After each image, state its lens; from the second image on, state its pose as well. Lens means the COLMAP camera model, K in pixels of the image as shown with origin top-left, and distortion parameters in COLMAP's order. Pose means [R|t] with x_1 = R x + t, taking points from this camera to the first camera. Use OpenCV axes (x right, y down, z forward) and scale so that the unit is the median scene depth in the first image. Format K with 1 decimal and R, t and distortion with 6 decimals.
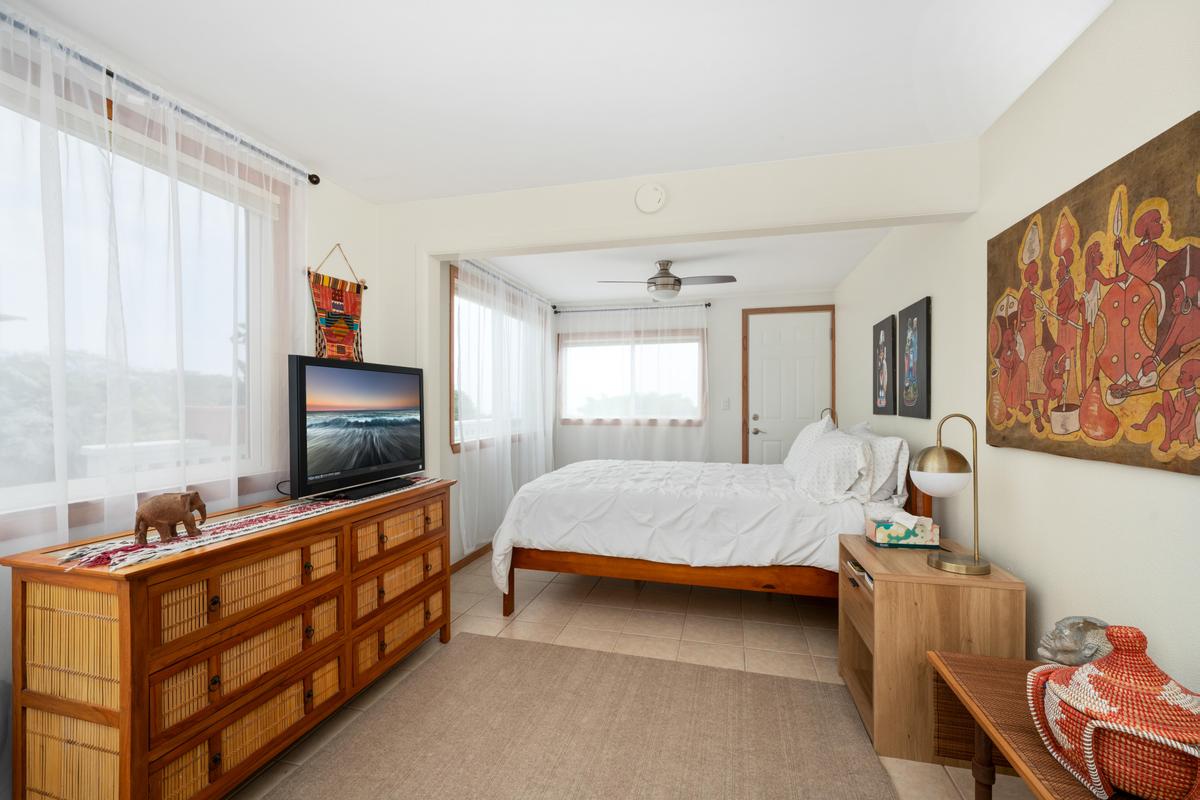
lens RADIAL K [[500.9, 0, 600.0], [0, 500.9, 400.0], [0, 0, 1]] dist [0.000014, -0.000003]
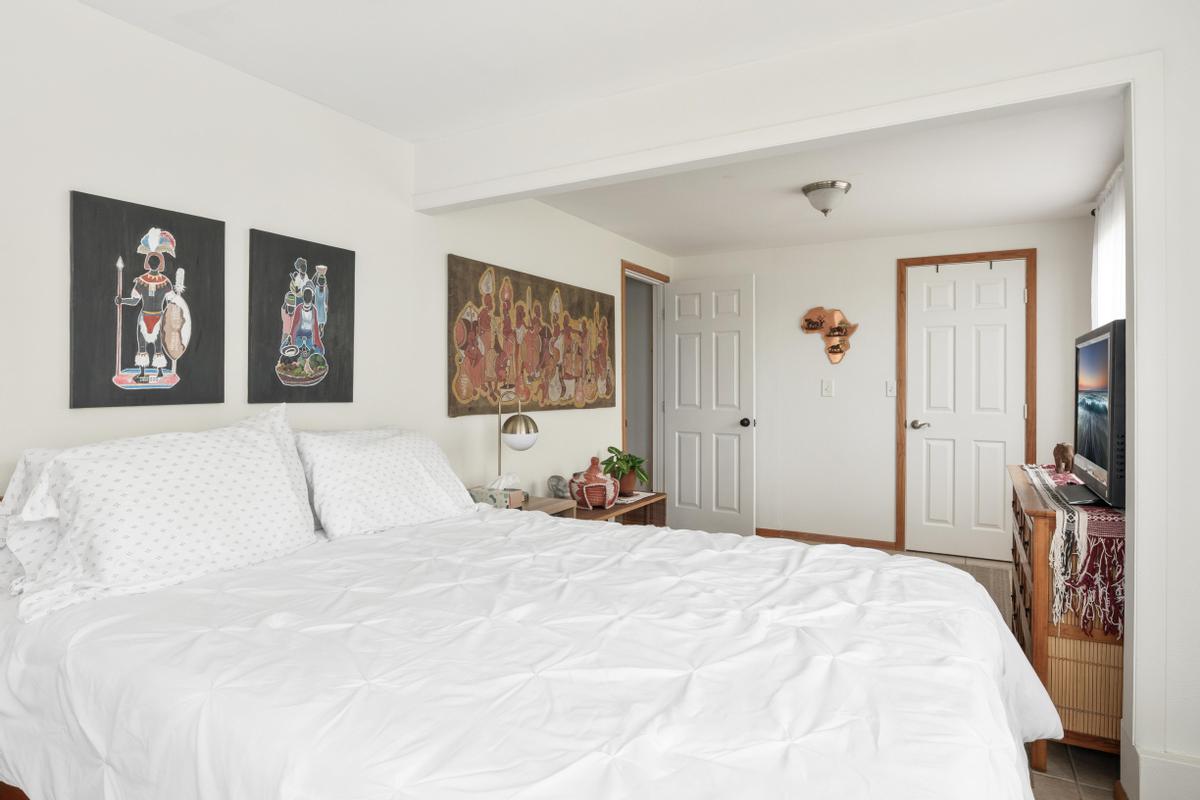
lens RADIAL K [[427.1, 0, 600.5], [0, 427.1, 388.5], [0, 0, 1]] dist [-0.000036, -0.000004]
pose [[-0.930279, -0.003415, 0.366837, 0.040389], [-0.003903, 0.999992, -0.000590, 0.022154], [-0.366832, -0.001981, -0.930285, 2.262351]]
